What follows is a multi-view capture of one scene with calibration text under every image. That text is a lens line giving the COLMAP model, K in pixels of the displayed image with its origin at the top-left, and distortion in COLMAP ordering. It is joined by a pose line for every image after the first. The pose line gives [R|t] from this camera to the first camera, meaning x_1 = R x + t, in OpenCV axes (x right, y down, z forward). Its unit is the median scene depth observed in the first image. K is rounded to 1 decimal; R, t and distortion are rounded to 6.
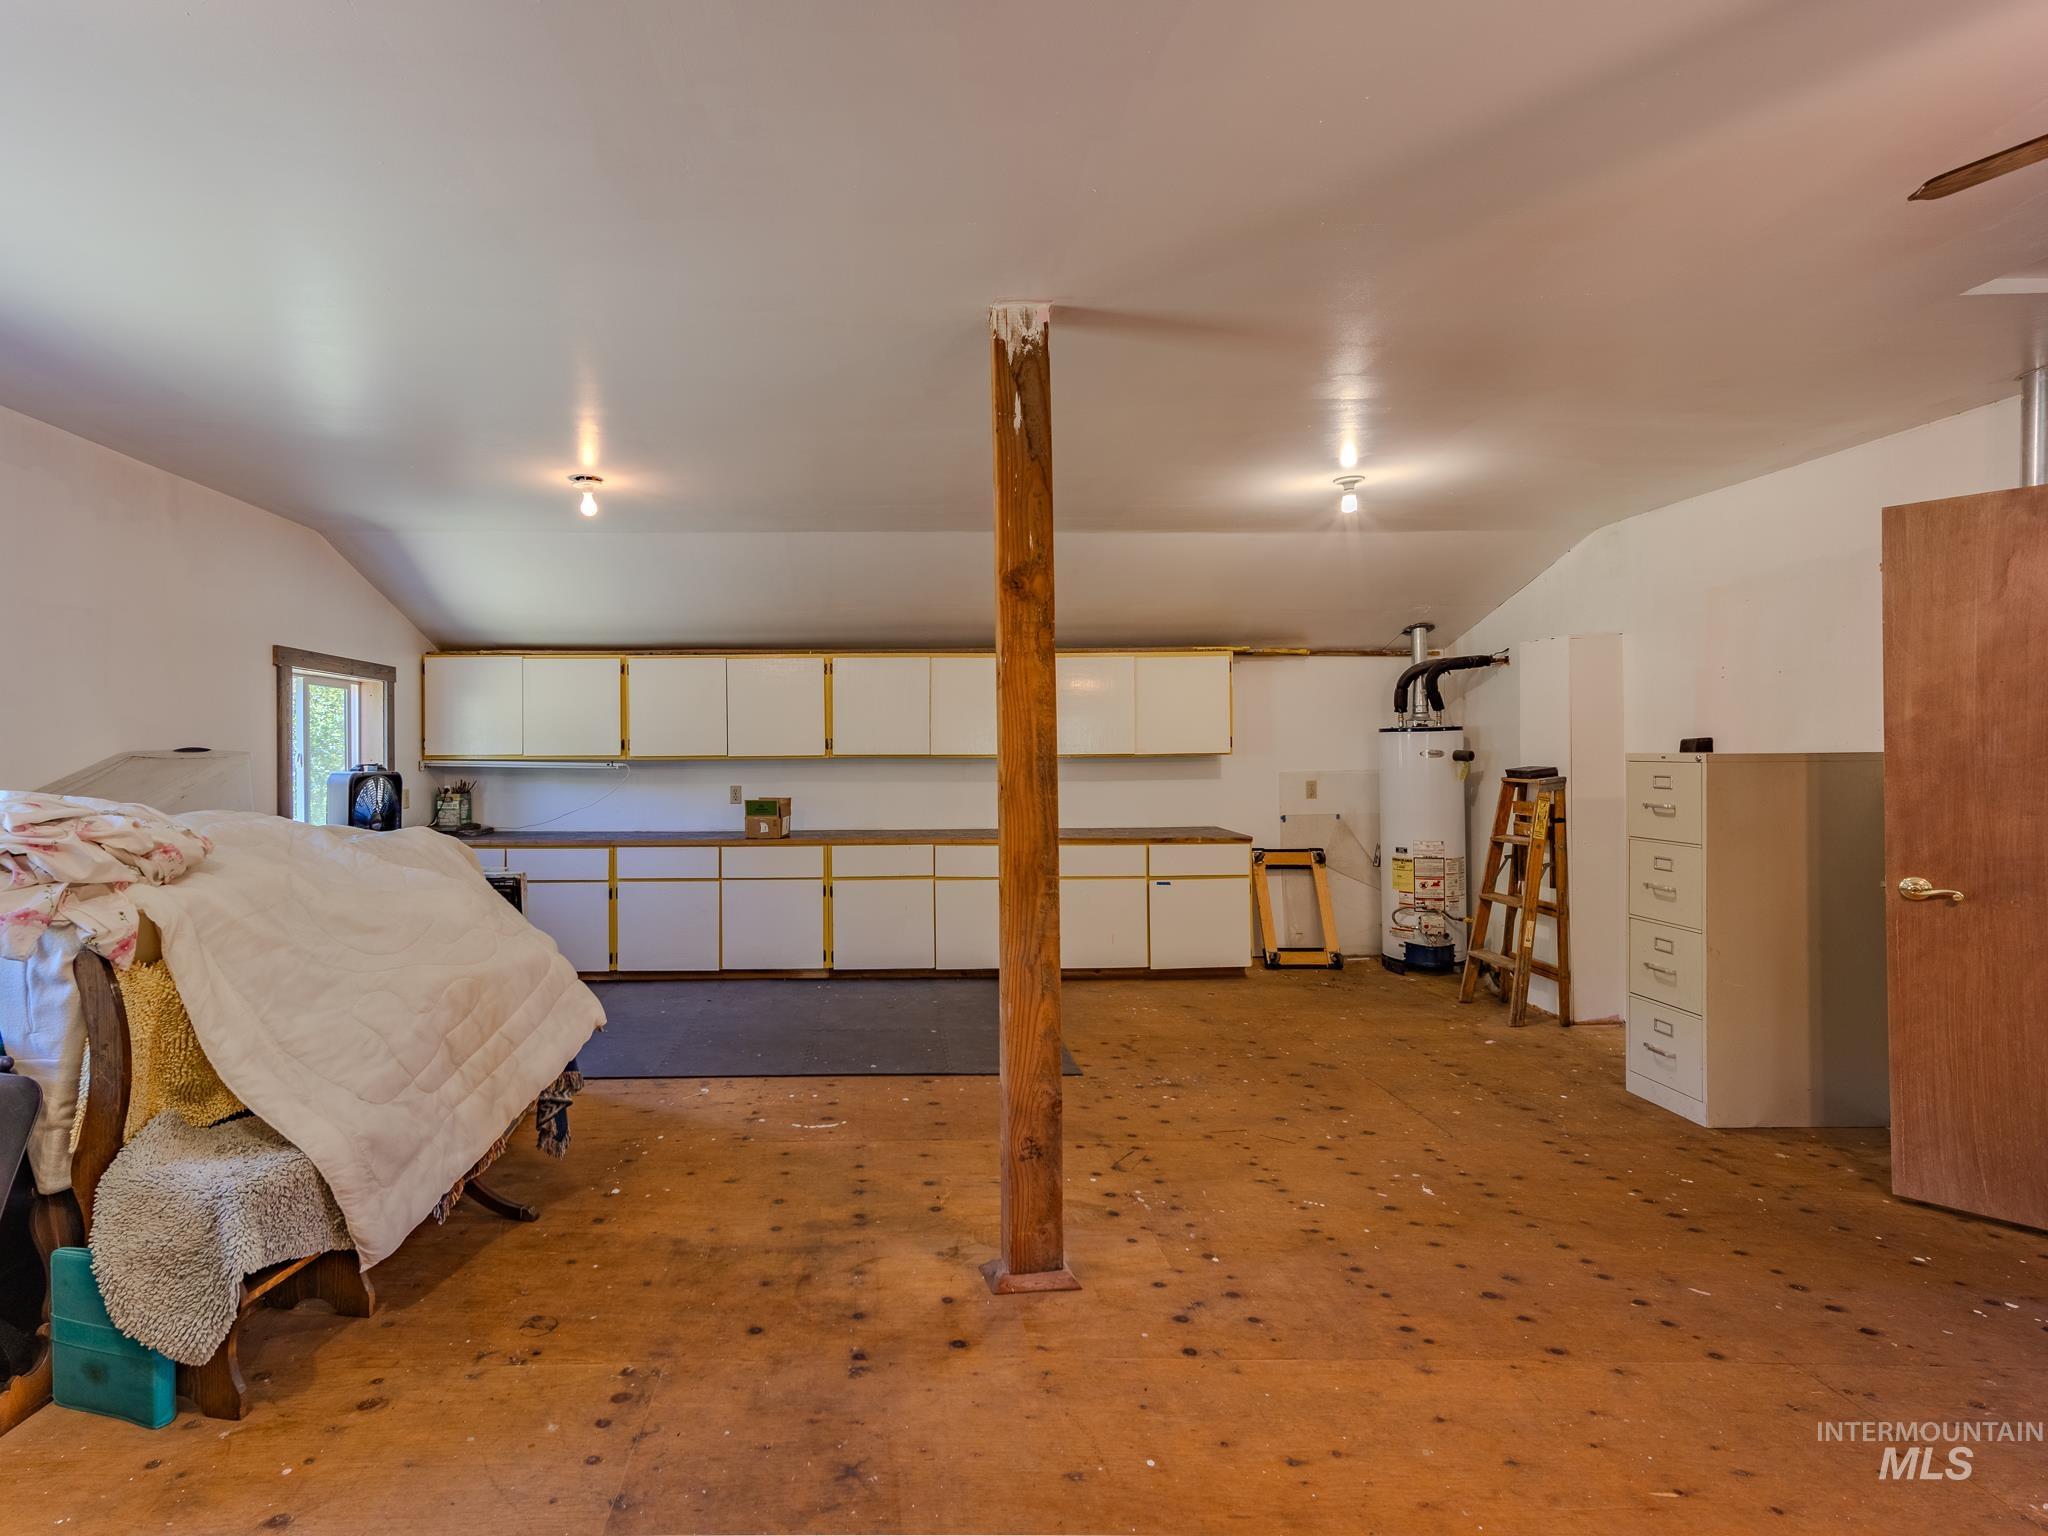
lens RADIAL K [[986.3, 0, 899.5], [0, 986.3, 759.0], [0, 0, 1]] dist [-0.001356, 0.006536]
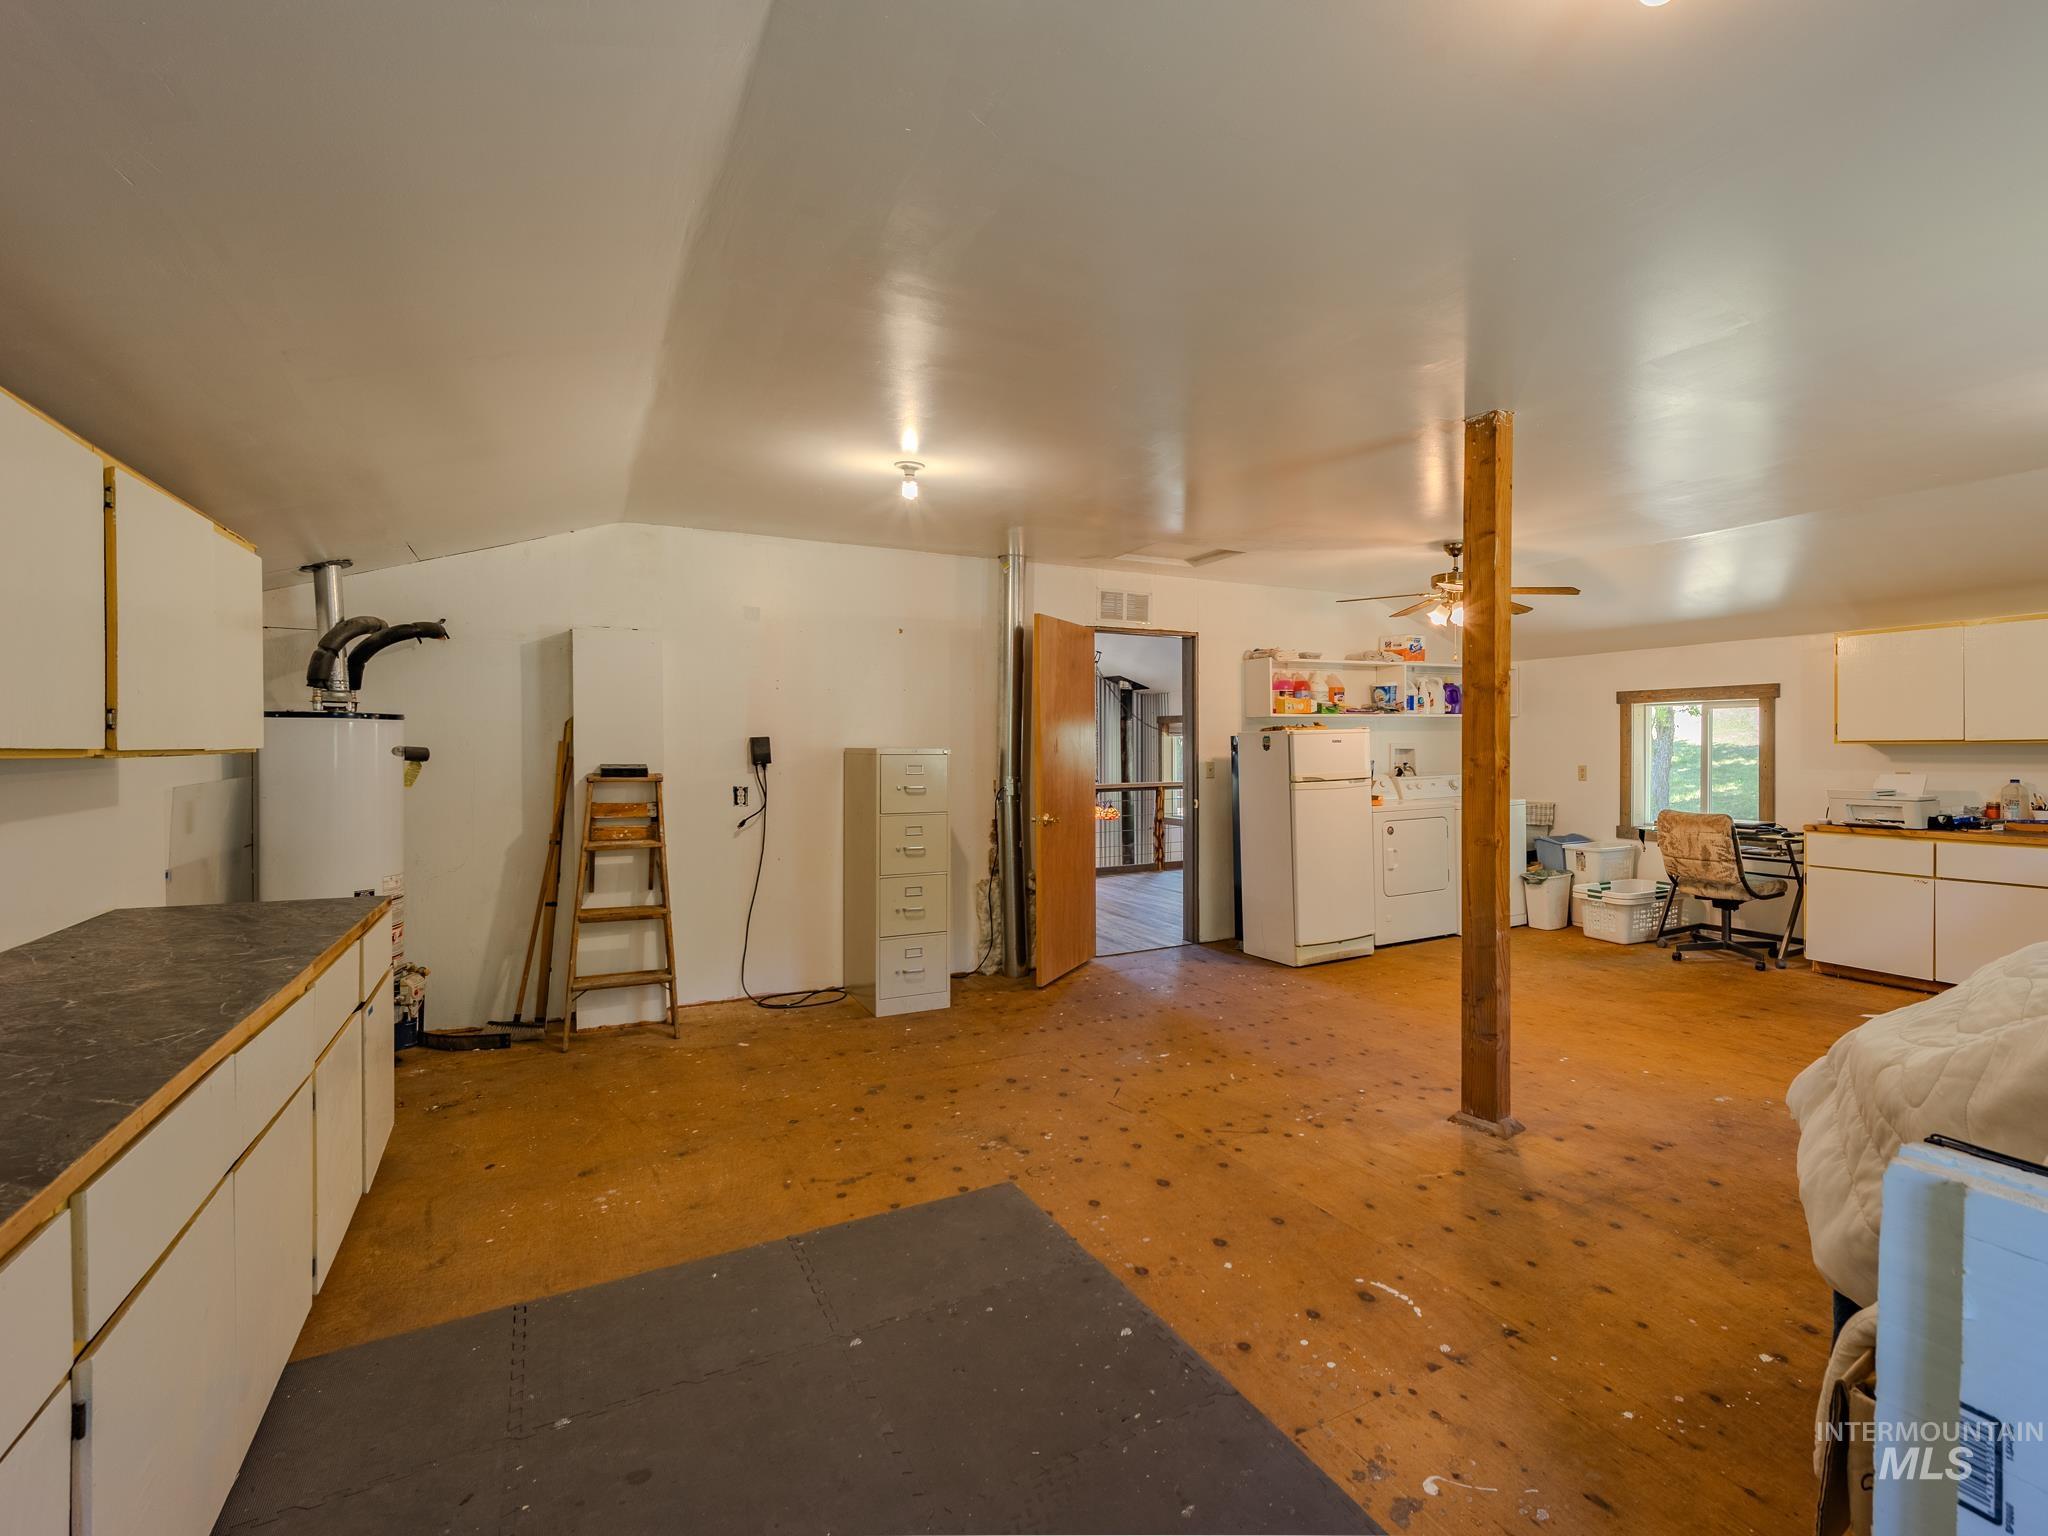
lens RADIAL K [[985.4, 0, 1154.2], [0, 985.4, 760.3], [0, 0, 1]] dist [0.004097, 0.001543]
pose [[-0.505278, -0.004063, 0.862947, -0.738468], [0.012439, 0.999851, 0.011991, -0.000735], [-0.862867, 0.016793, -0.505152, 1.890526]]
